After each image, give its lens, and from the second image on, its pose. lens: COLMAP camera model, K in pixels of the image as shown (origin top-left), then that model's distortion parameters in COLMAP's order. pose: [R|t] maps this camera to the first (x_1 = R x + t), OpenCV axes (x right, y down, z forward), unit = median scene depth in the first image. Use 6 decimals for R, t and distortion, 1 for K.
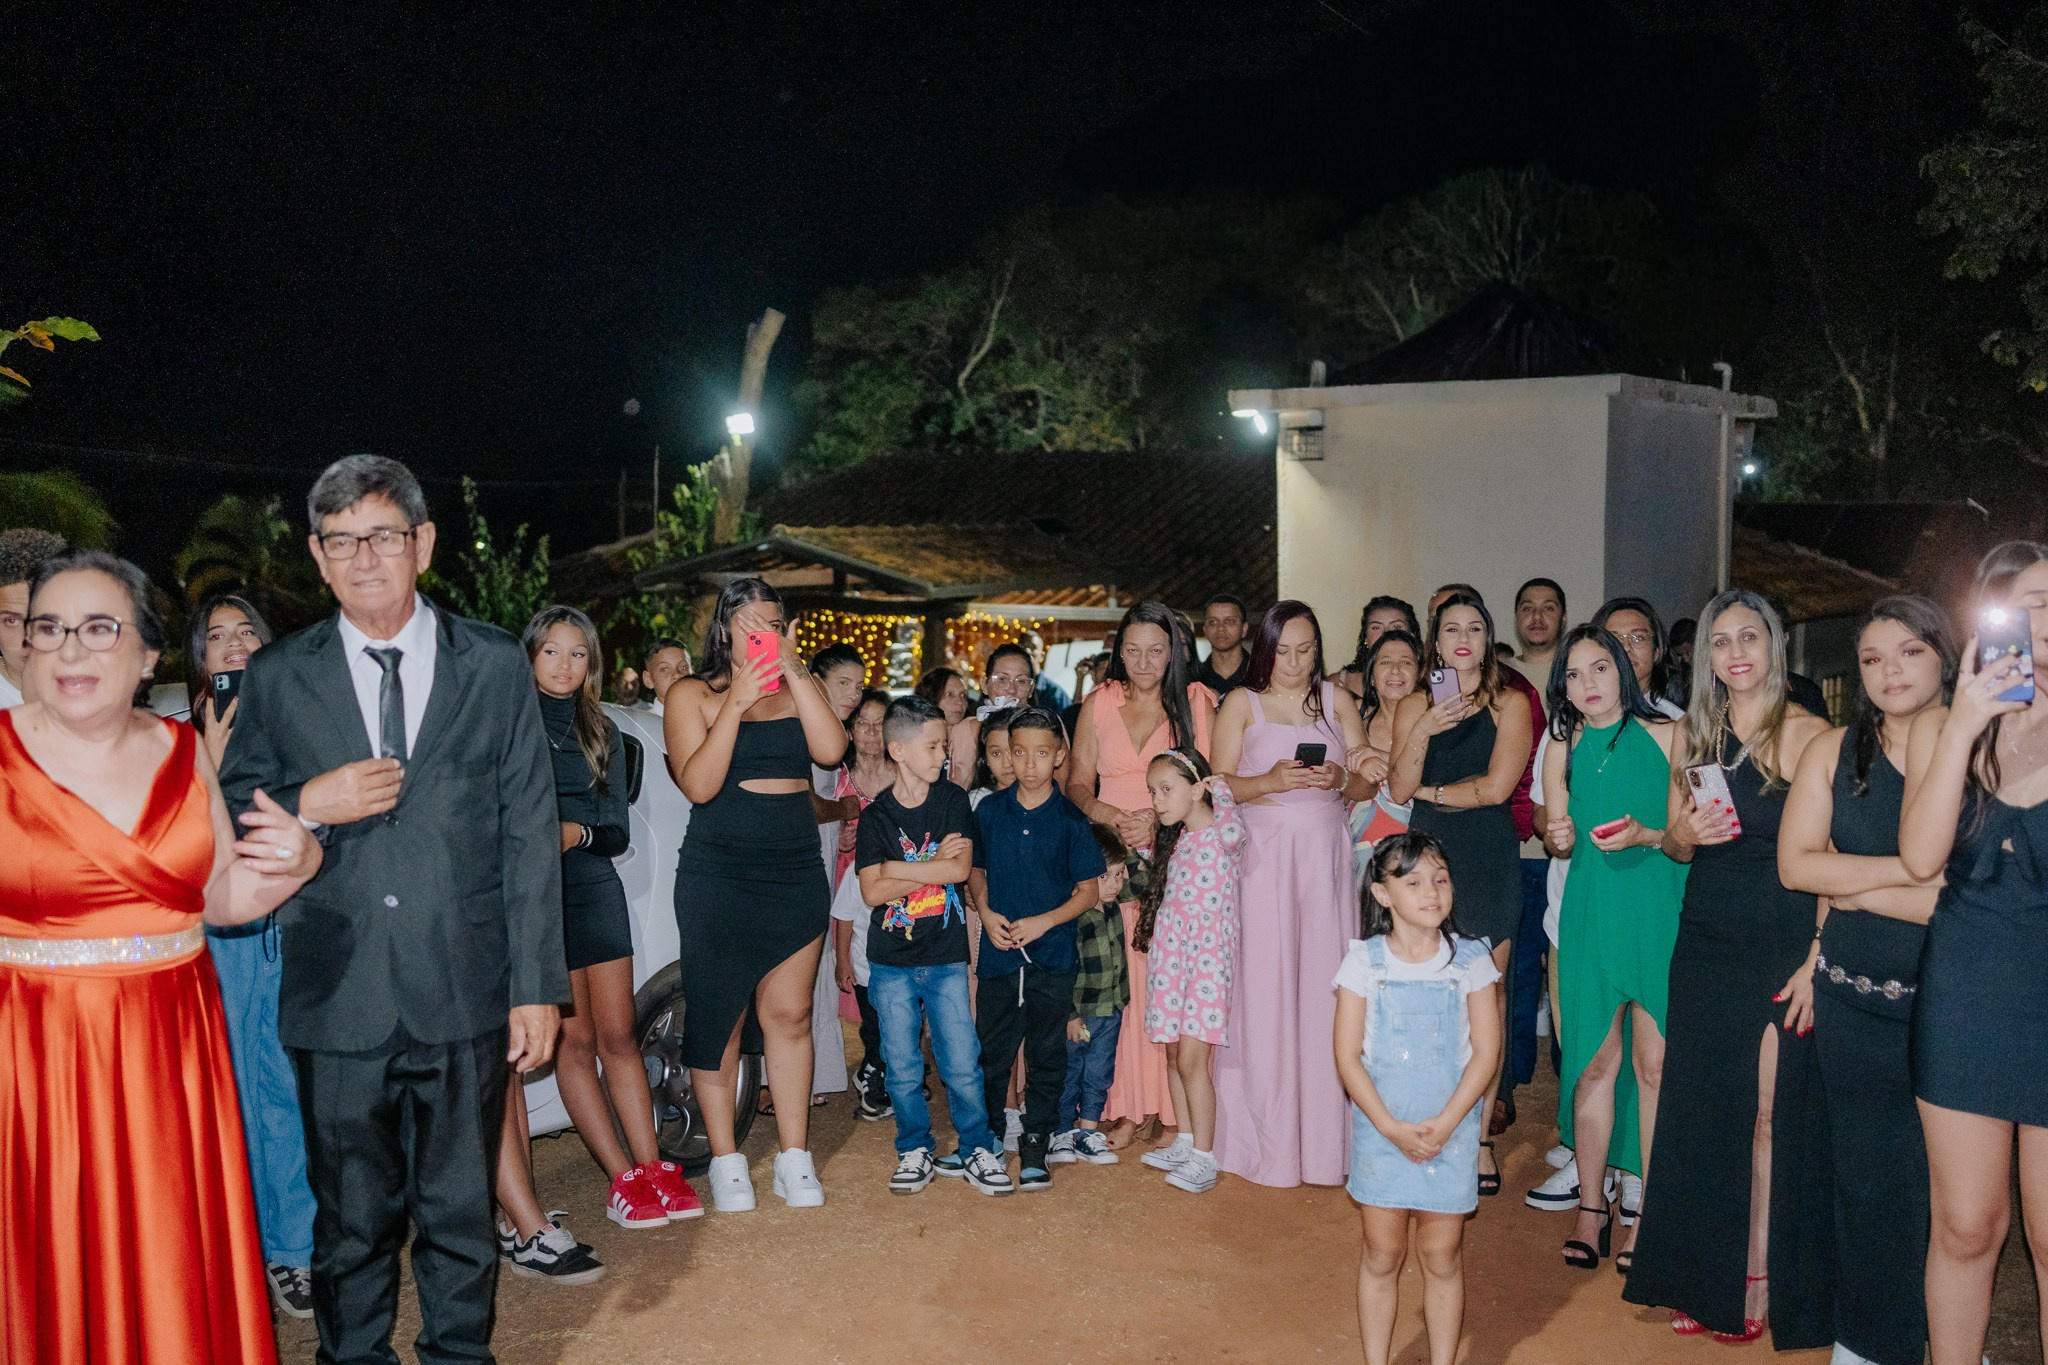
lens RADIAL K [[2054.4, 0, 1010.9], [0, 2054.4, 695.1], [0, 0, 1]] dist [-0.001189, 0.000000]
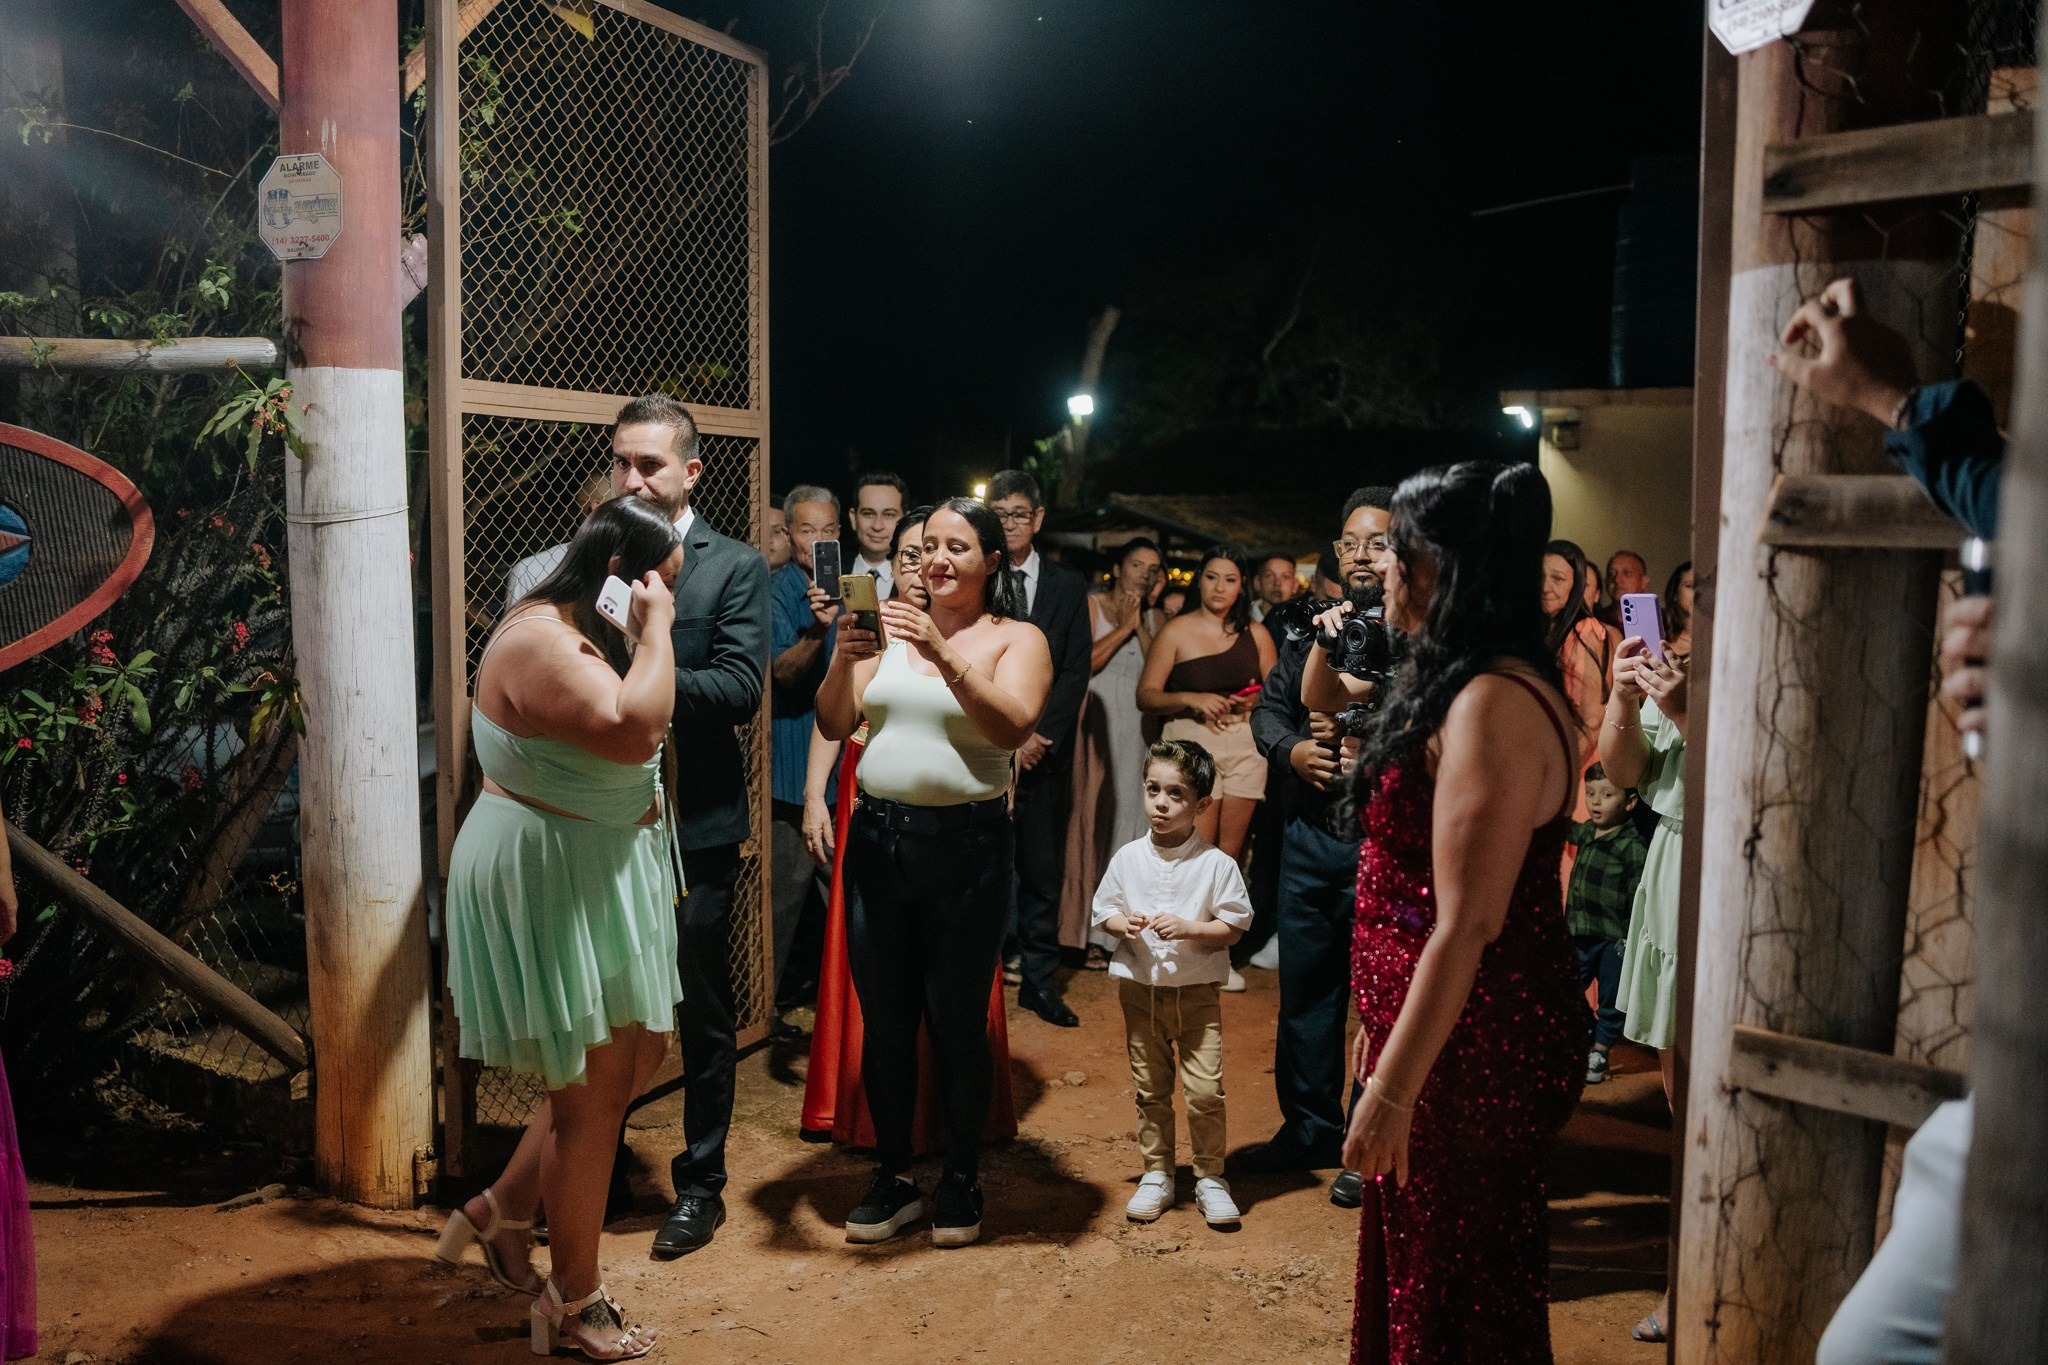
lens RADIAL K [[2037.2, 0, 1086.2], [0, 2037.2, 716.5], [0, 0, 1]] dist [0.026777, 0.000000]
pose [[0.994109, 0.027600, -0.104812, -0.012310], [-0.024545, 0.999239, 0.030330, 0.028649], [0.105569, -0.027579, 0.994029, -0.487728]]
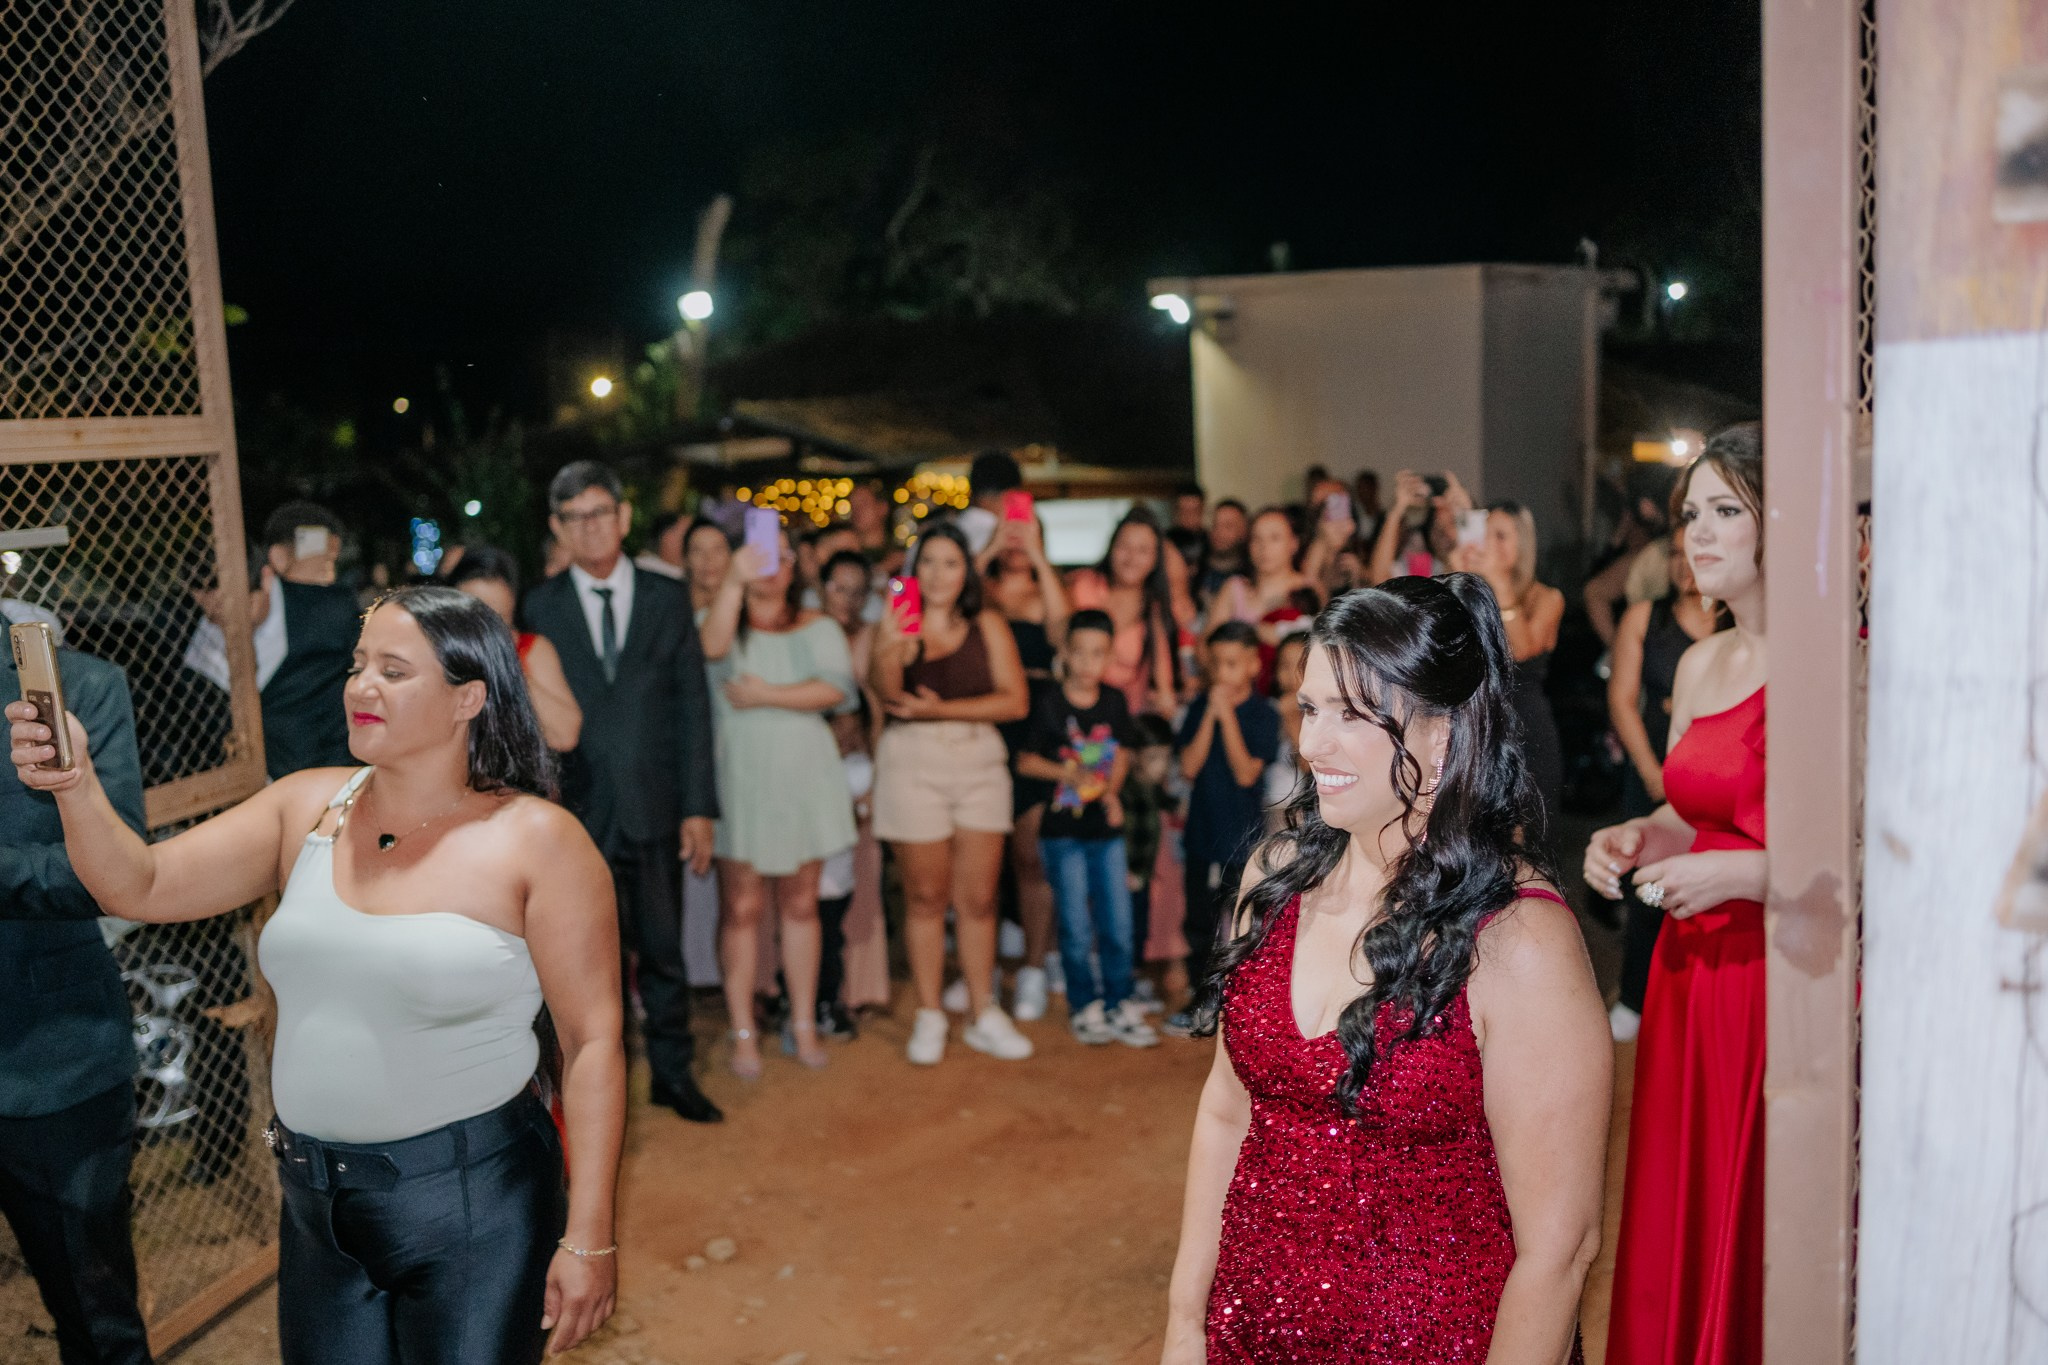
lens RADIAL K [[2054.4, 0, 1054.2], [0, 2054.4, 703.8], [0, 0, 1]] dist [-0.001189, 0.000000]
pose [[0.998073, -0.037455, 0.049470, -0.023115], [0.033321, 0.996084, 0.081887, -0.024928], [-0.052343, -0.080081, 0.995413, -0.288392]]
